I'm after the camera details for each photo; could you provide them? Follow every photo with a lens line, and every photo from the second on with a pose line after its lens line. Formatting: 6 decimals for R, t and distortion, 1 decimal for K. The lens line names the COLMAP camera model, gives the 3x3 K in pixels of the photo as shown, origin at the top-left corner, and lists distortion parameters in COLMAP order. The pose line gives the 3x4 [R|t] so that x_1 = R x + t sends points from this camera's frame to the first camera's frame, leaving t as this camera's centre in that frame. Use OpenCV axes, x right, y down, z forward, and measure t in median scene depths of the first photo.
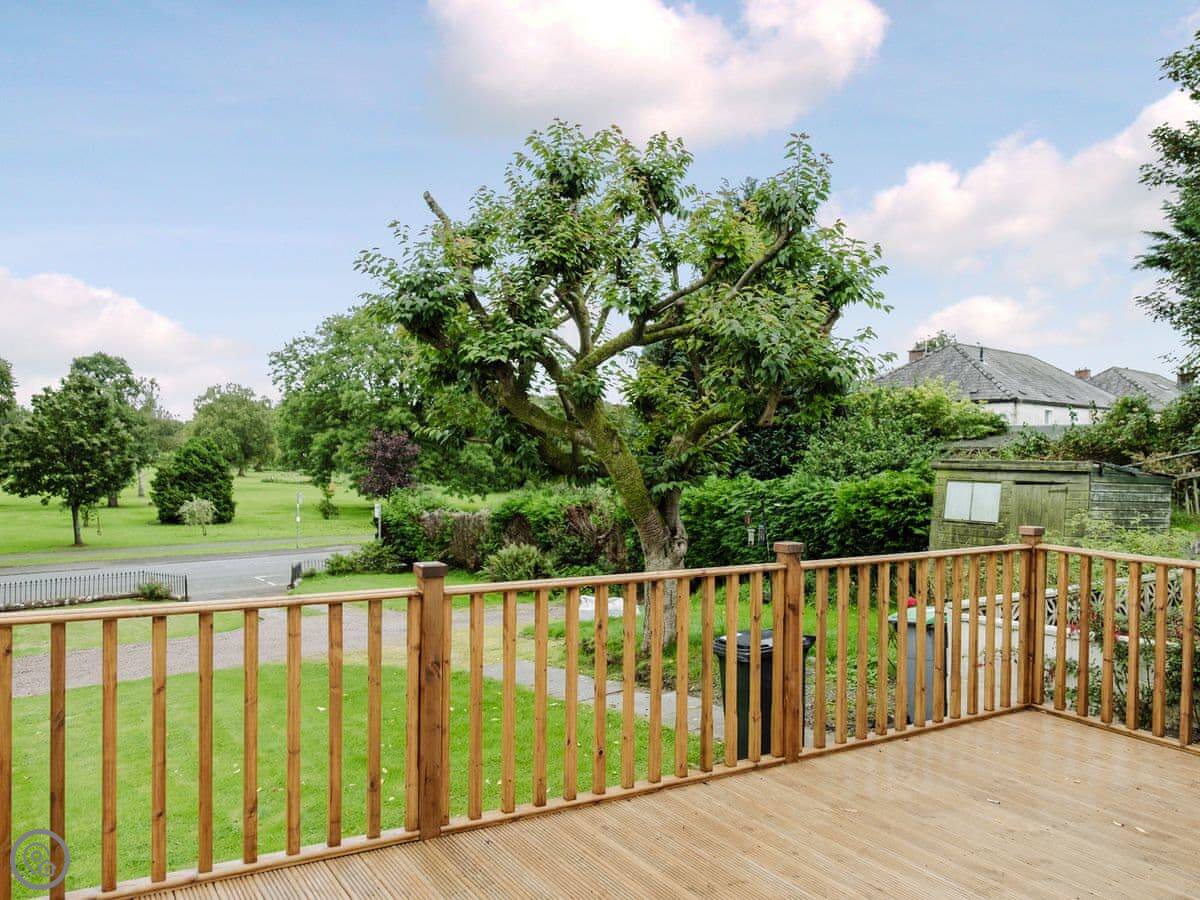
lens RADIAL K [[866.3, 0, 600.0], [0, 866.3, 450.0], [0, 0, 1]] dist [0.006611, 0.003304]
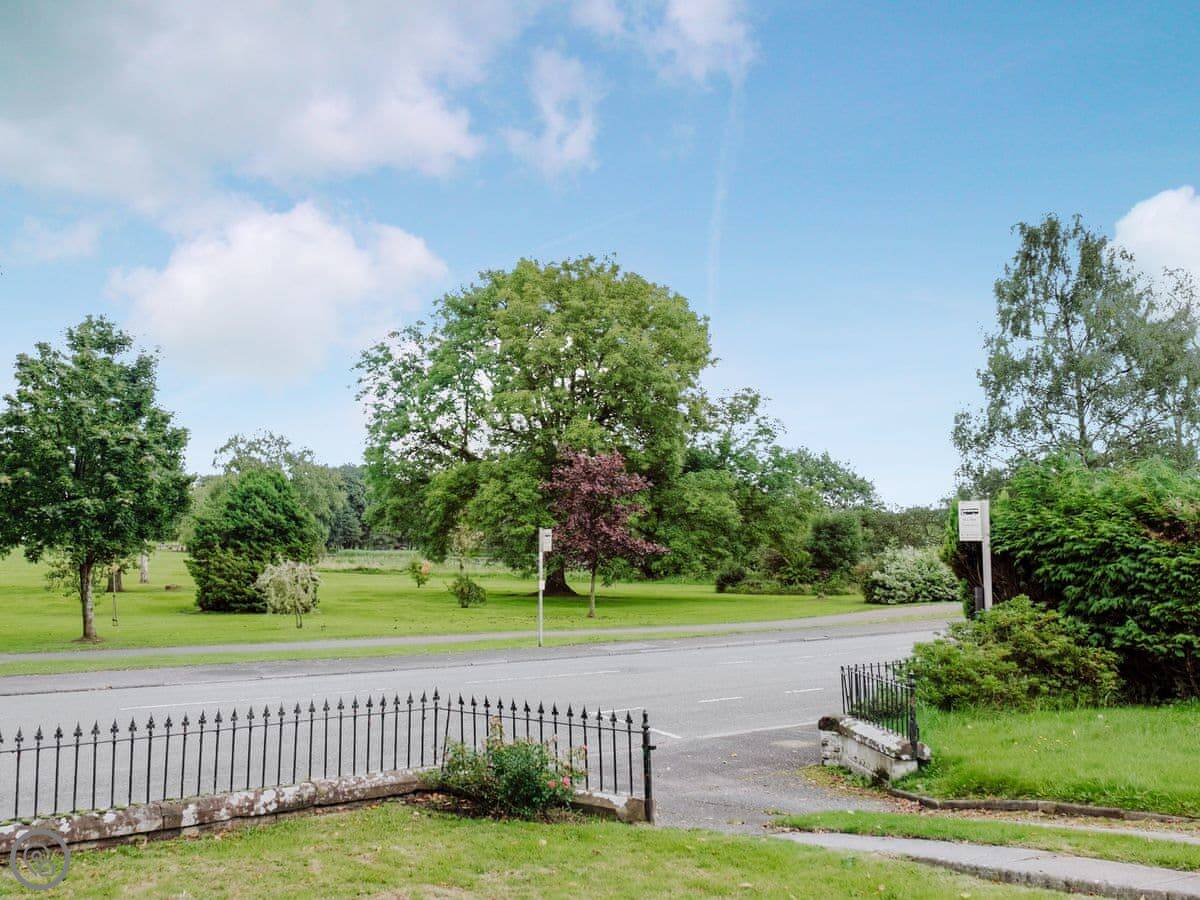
lens RADIAL K [[1194.4, 0, 600.0], [0, 1194.4, 450.0], [0, 0, 1]] dist [-0.005445, -0.012514]
pose [[0.993760, -0.009087, -0.111172, -0.142873], [0.001574, 0.997719, -0.067484, 0.029601], [0.111532, 0.066888, 0.991507, 0.209503]]
